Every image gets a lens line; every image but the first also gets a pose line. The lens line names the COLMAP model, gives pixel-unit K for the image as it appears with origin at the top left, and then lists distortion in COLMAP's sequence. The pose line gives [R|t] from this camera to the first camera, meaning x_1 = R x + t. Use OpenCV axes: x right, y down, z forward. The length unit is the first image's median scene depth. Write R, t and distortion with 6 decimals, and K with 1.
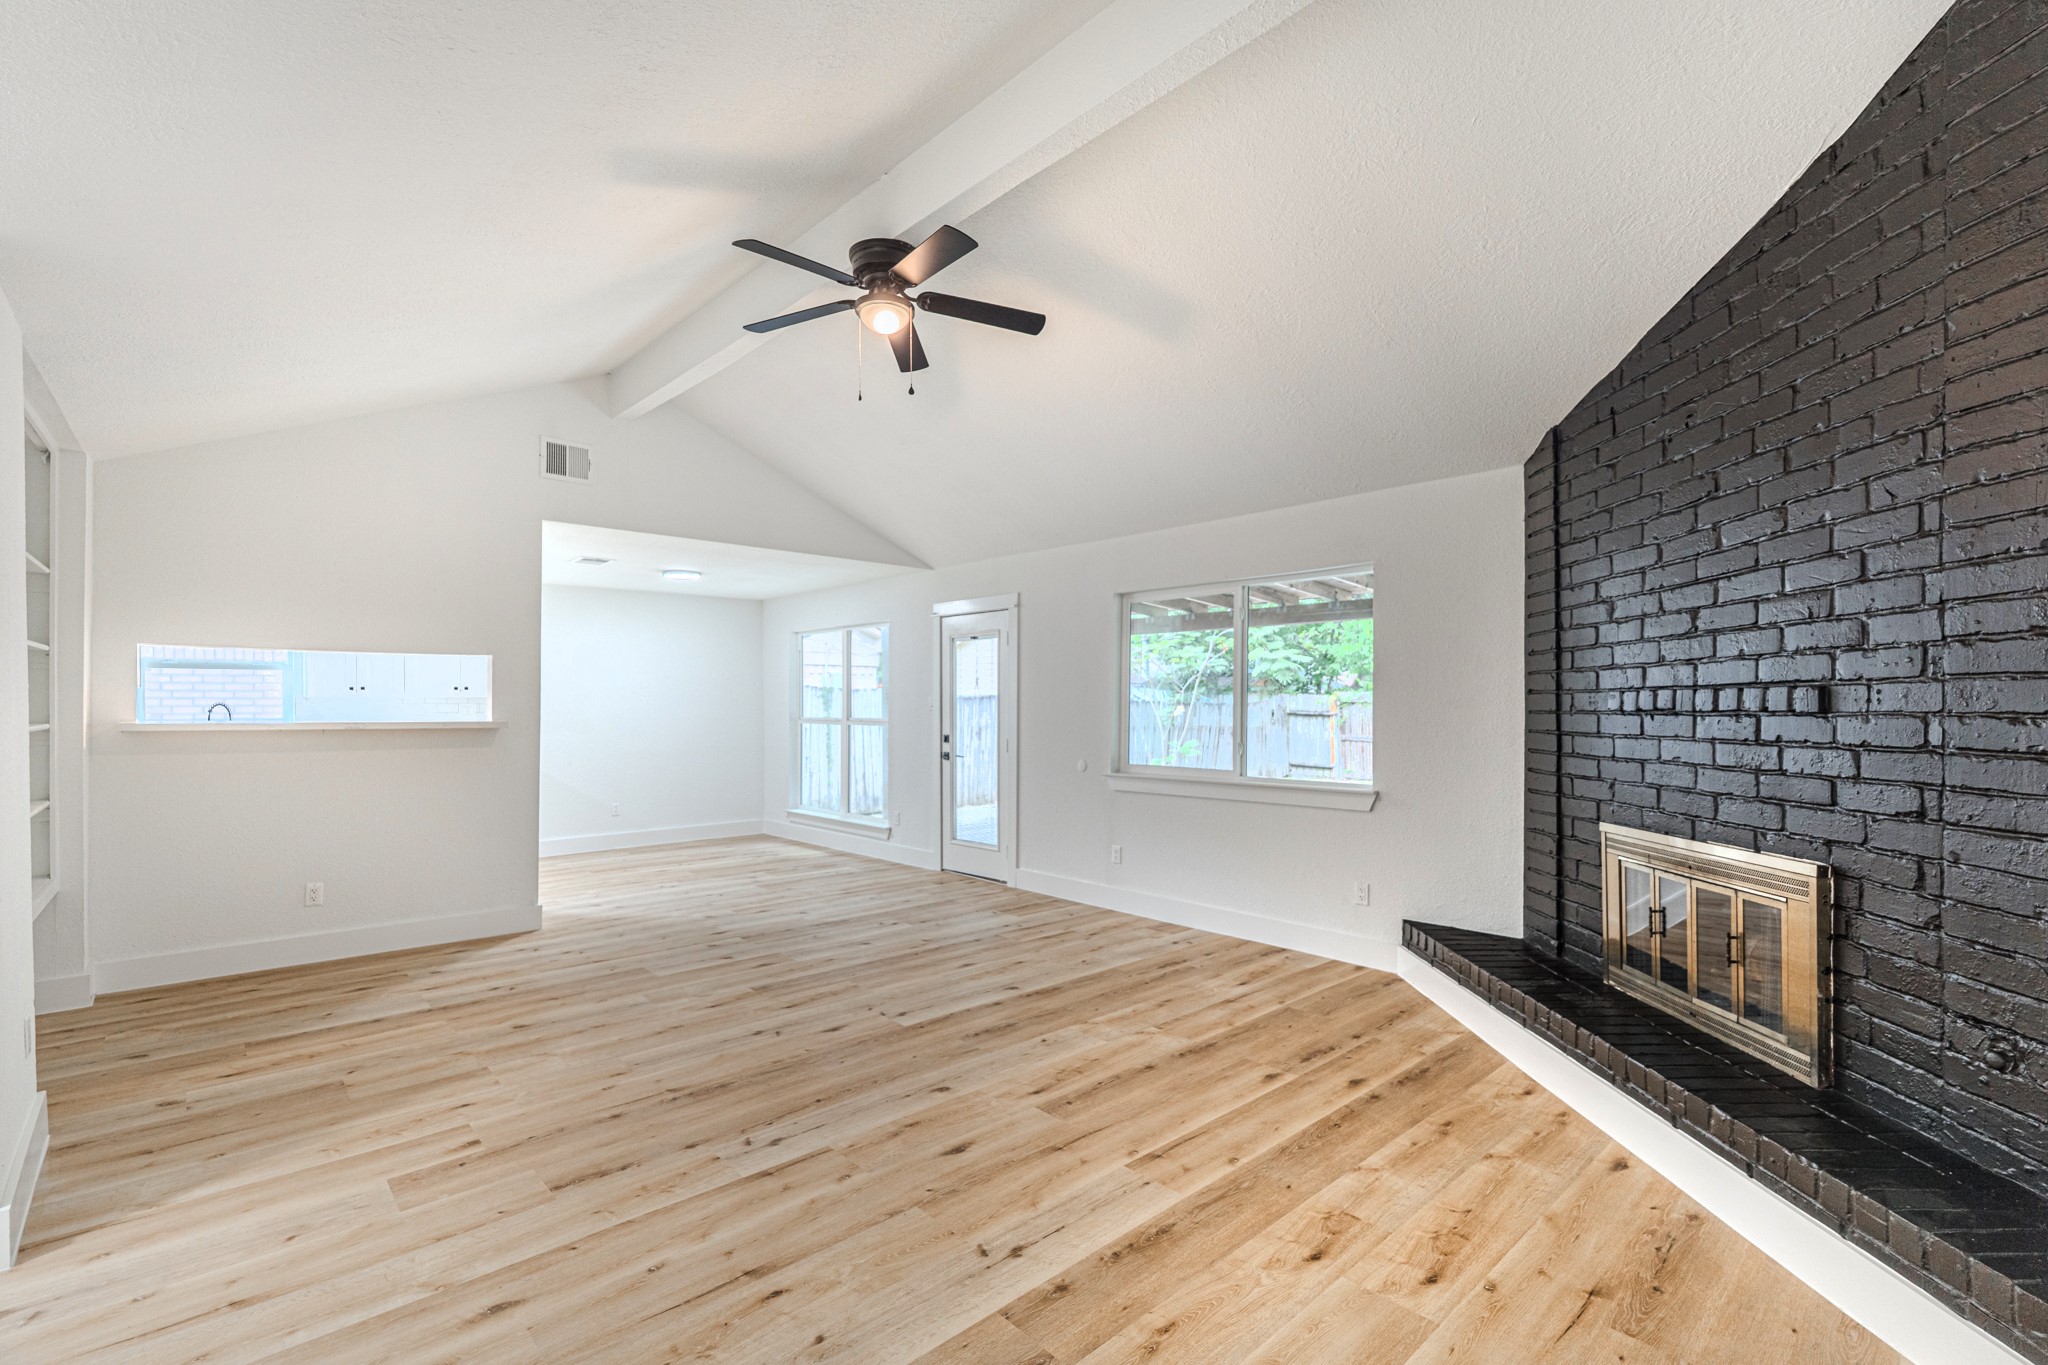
lens RADIAL K [[887.7, 0, 967.3], [0, 887.7, 713.8], [0, 0, 1]] dist [-0.000578, 0.000124]
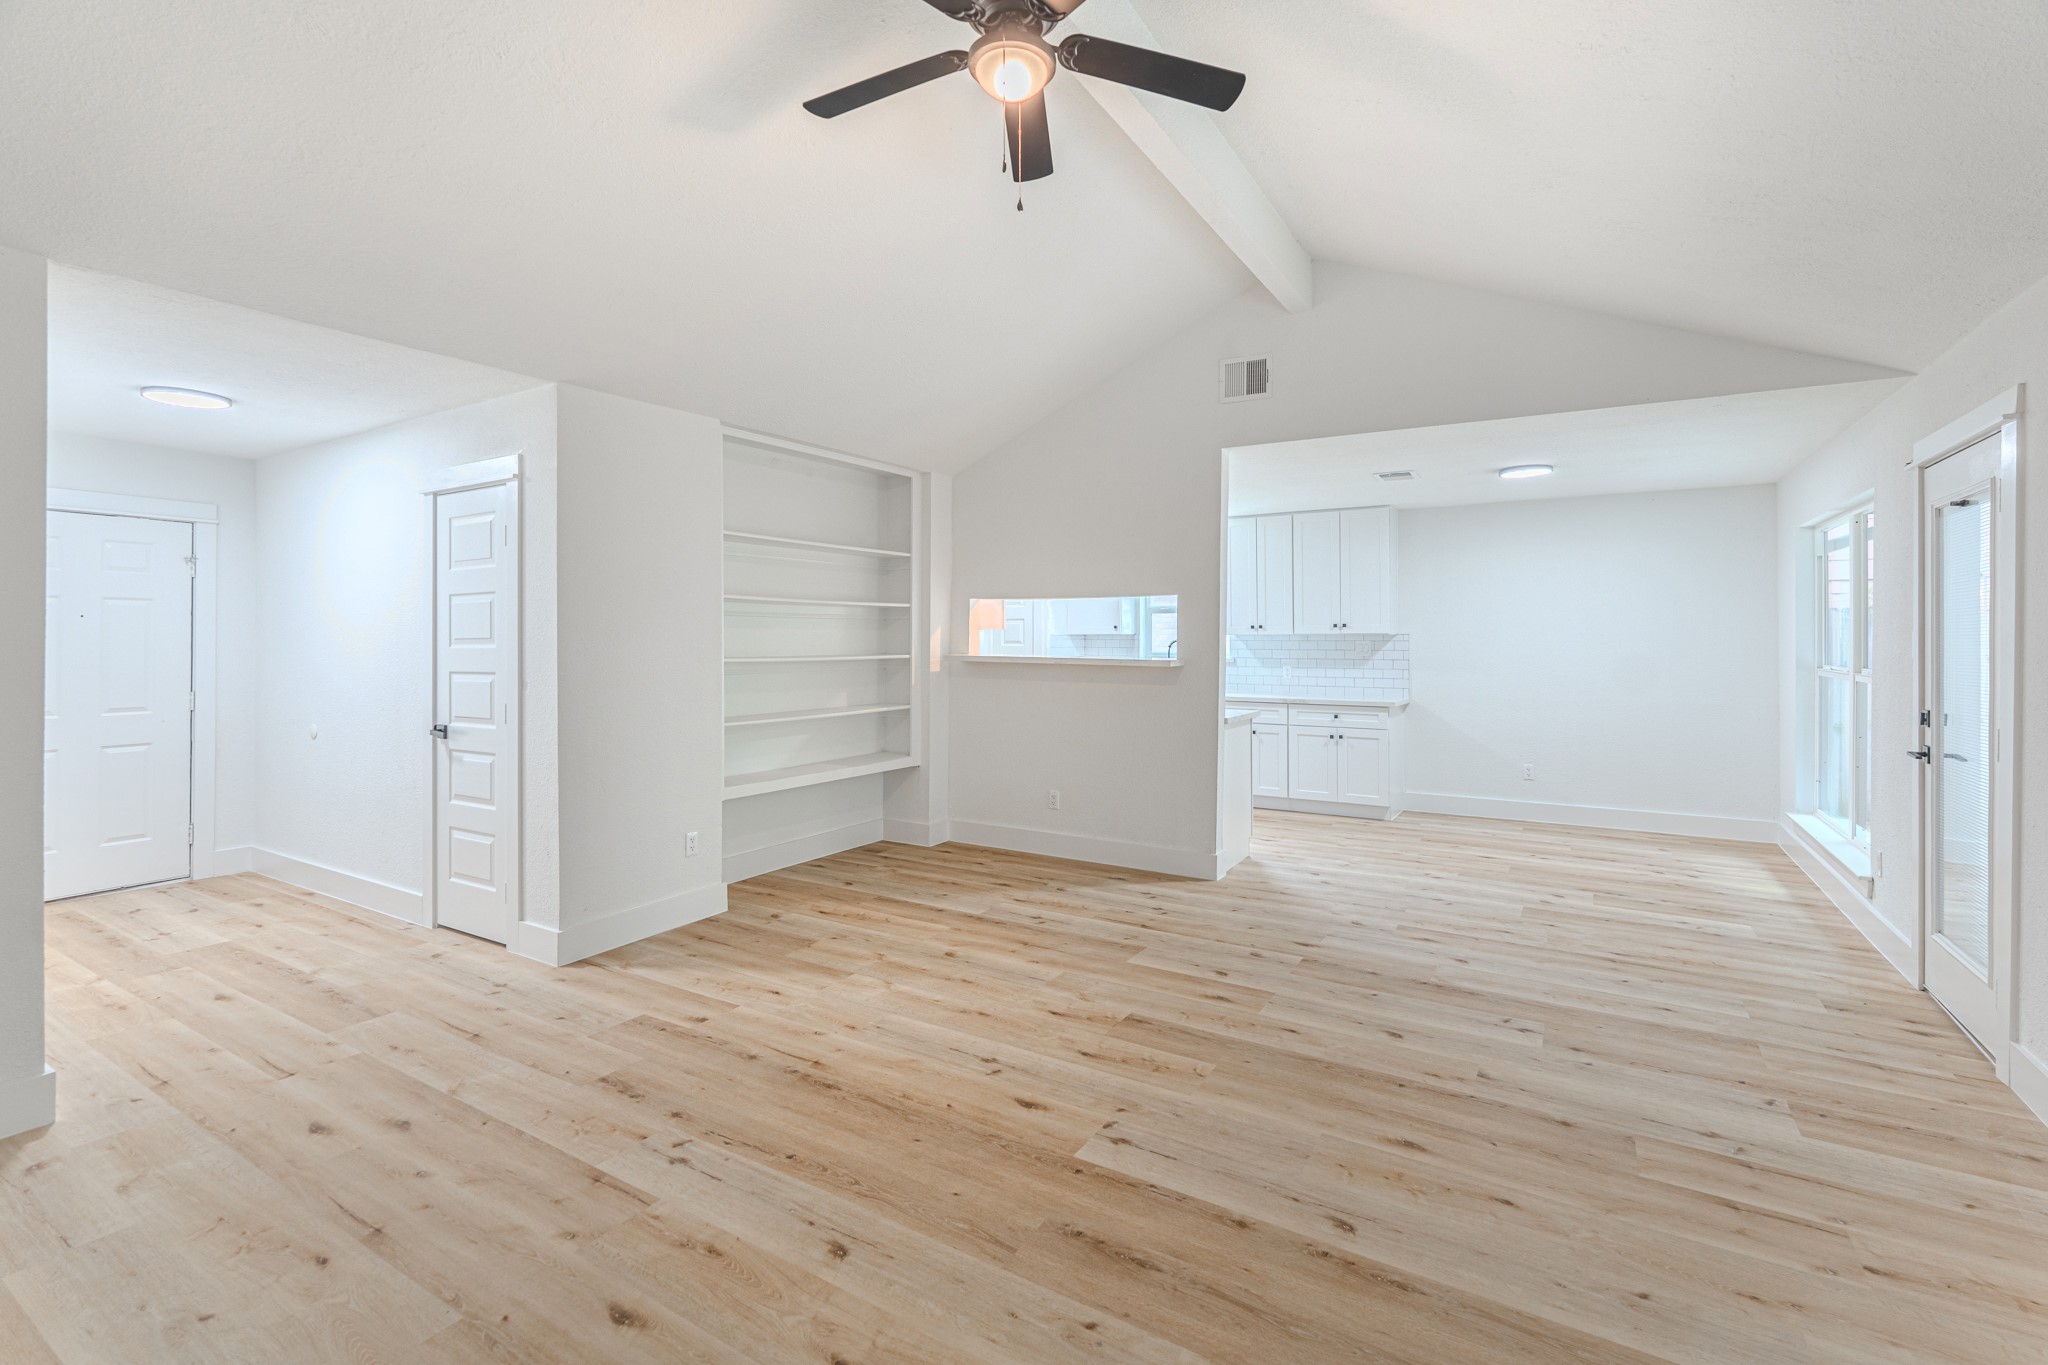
lens RADIAL K [[881.6, 0, 1029.1], [0, 881.6, 673.4], [0, 0, 1]] dist [-0.001254, -0.000359]
pose [[0.339908, 0.037455, -0.939713, 0.600516], [-0.011178, 0.999297, 0.035787, -0.017408], [0.940392, -0.001660, 0.340088, 0.914491]]
